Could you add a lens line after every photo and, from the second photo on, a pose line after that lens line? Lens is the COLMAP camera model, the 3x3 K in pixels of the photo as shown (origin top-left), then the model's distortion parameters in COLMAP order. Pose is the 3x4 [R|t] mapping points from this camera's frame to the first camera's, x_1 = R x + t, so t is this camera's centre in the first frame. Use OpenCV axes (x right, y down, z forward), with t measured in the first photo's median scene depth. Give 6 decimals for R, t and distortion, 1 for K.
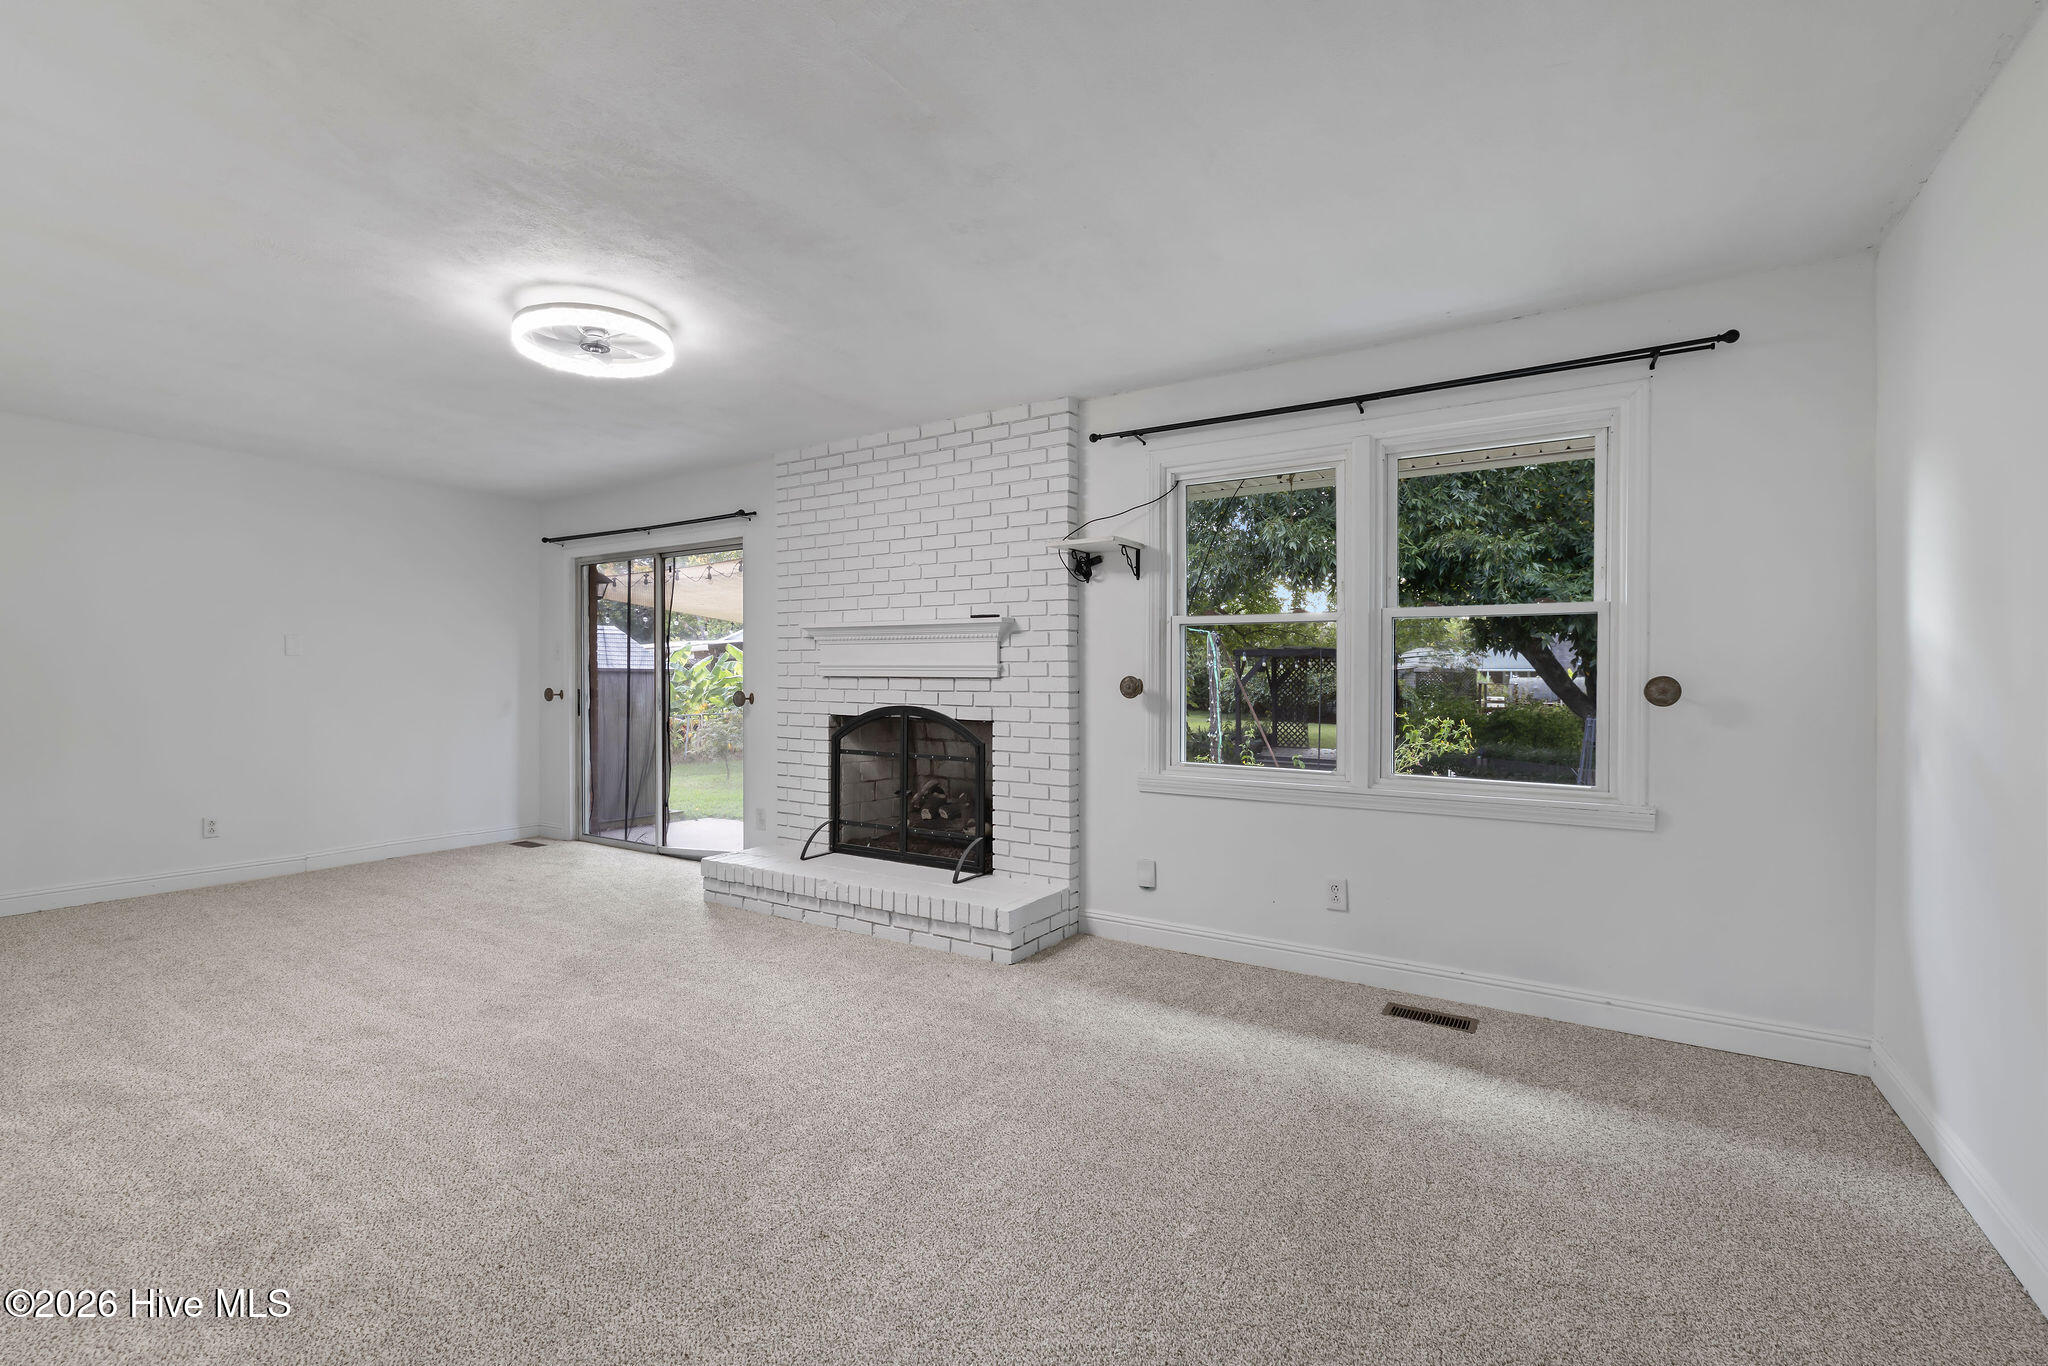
lens RADIAL K [[881.4, 0, 1033.6], [0, 881.4, 680.5], [0, 0, 1]] dist [-0.011442, 0.002576]
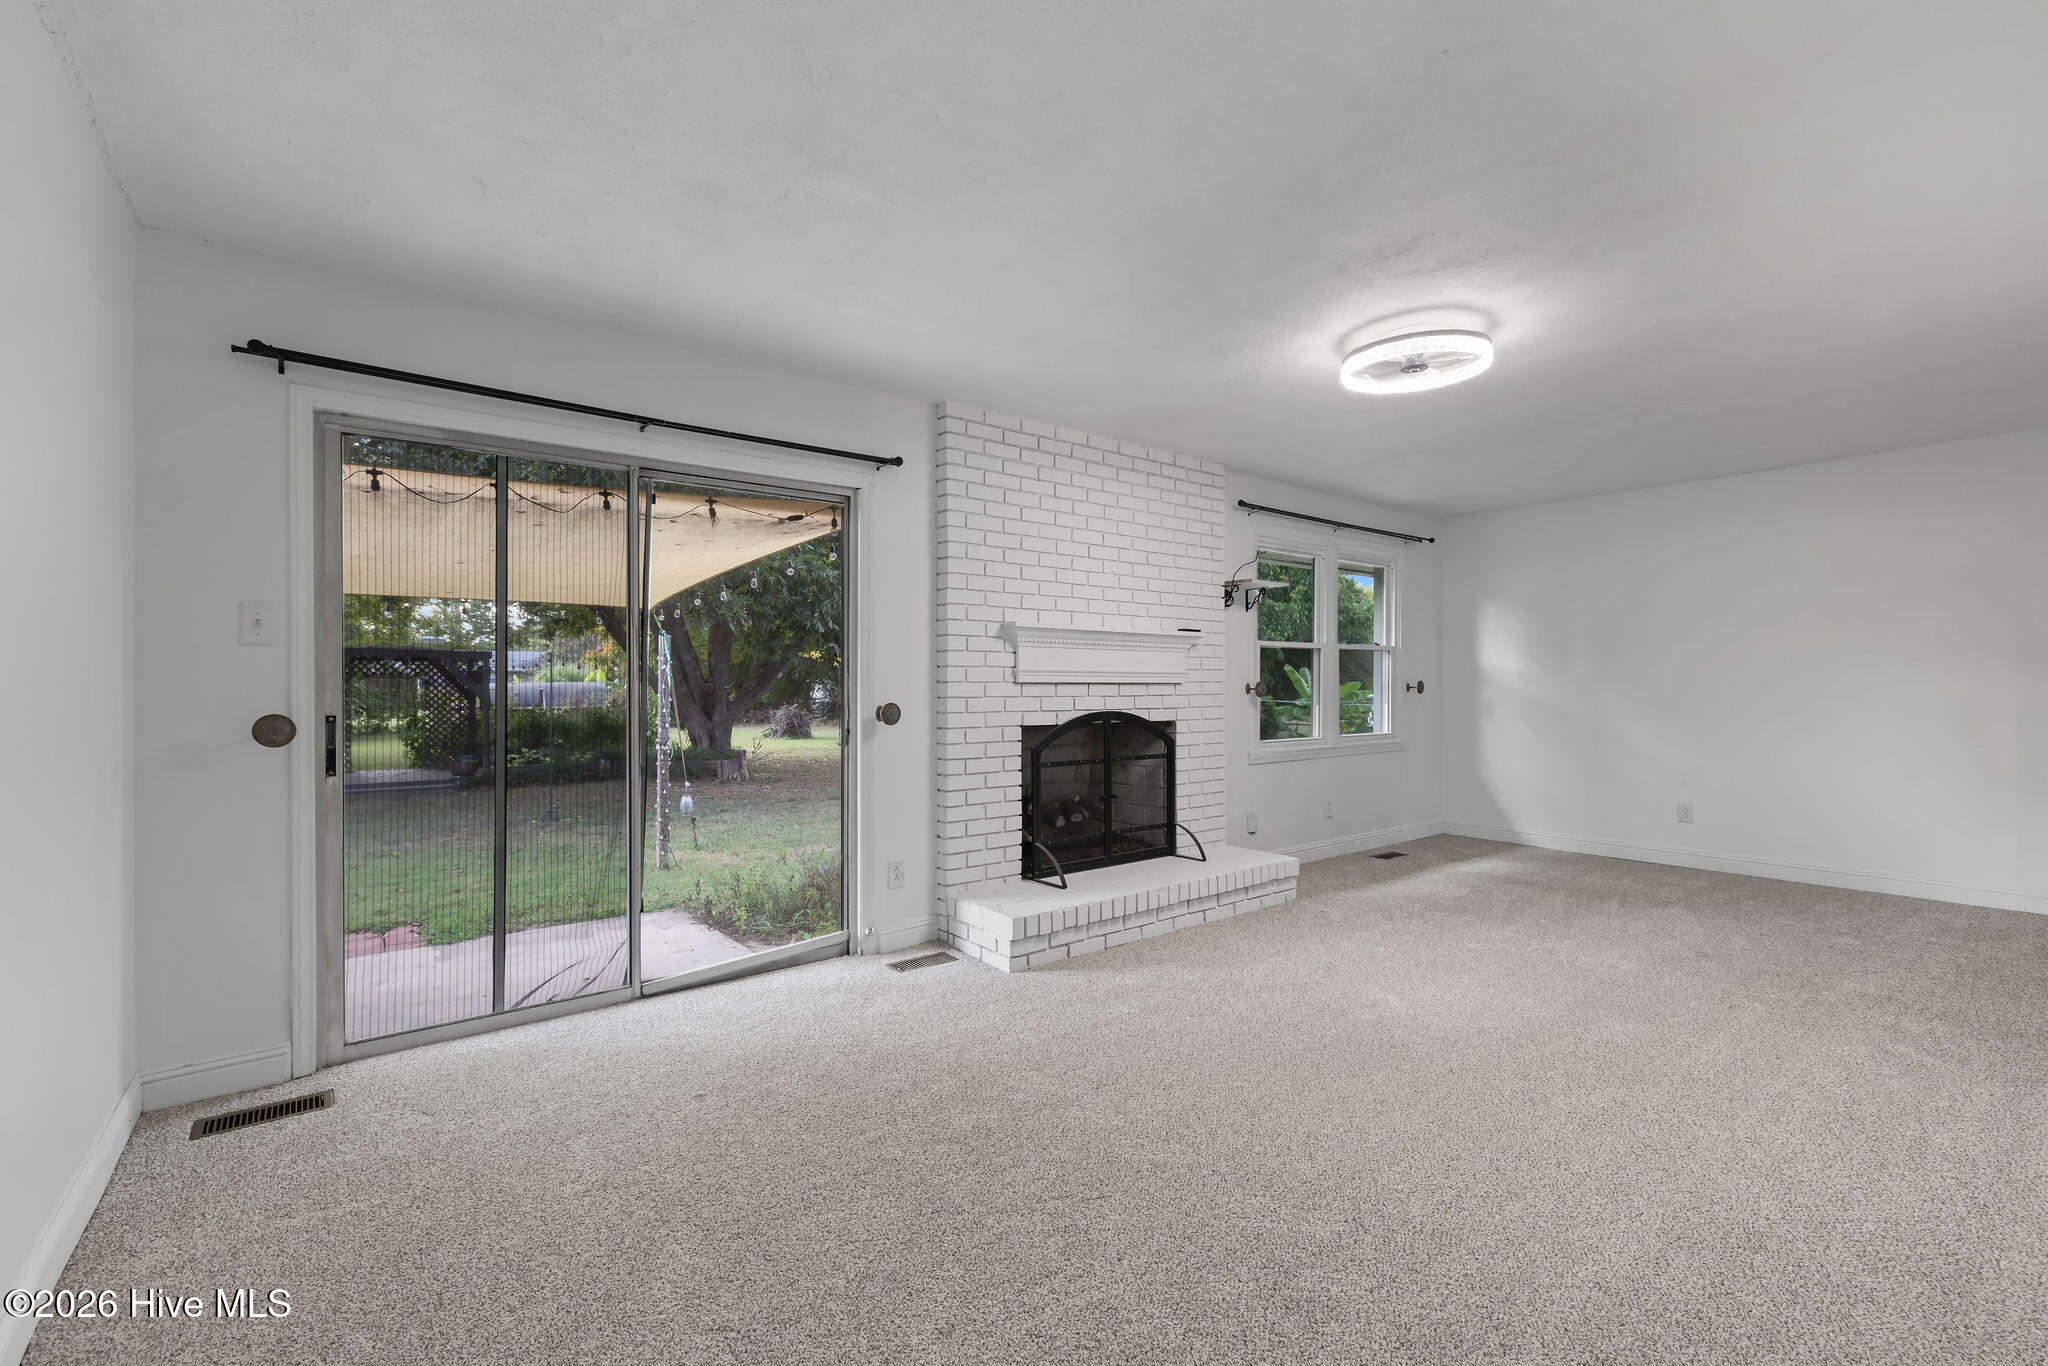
lens RADIAL K [[881.4, 0, 1031.0], [0, 881.4, 676.4], [0, 0, 1]] dist [-0.011442, 0.002576]
pose [[0.340228, 0.003348, 0.940337, -1.198293], [0.004597, 0.999976, -0.005223, -0.006951], [-0.940332, 0.006100, 0.340205, 0.783921]]
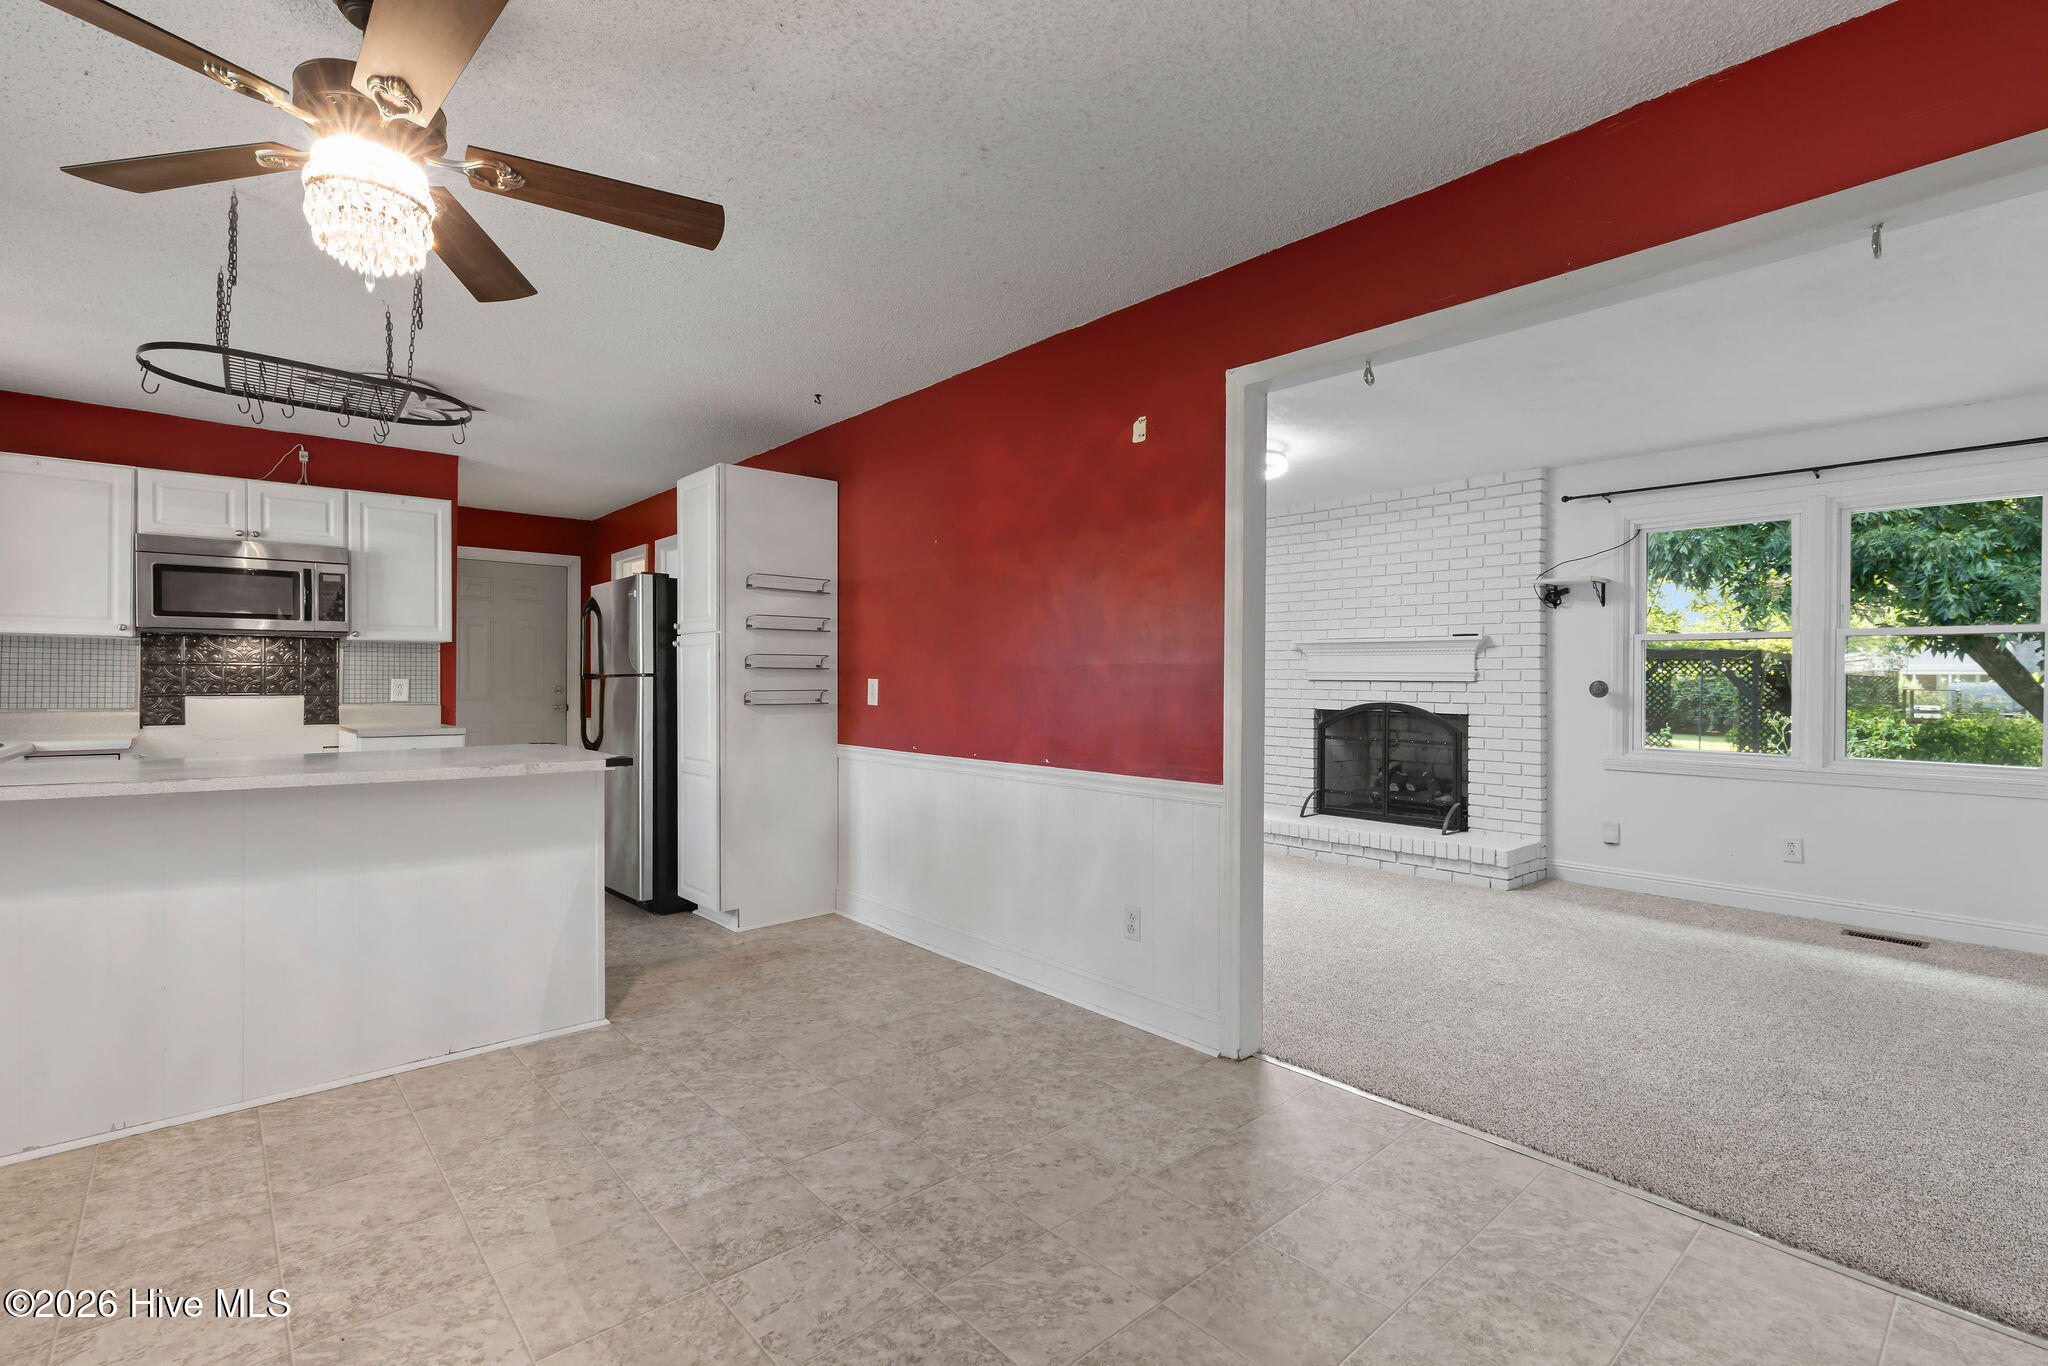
lens RADIAL K [[938.1, 0, 1019.0], [0, 938.1, 684.7], [0, 0, 1]] dist [-0.002352, 0.000531]
pose [[0.959586, 0.003273, -0.281396, -0.295976], [-0.002727, 0.999994, 0.002333, 0.000049], [0.281402, -0.001471, 0.959589, -0.527998]]
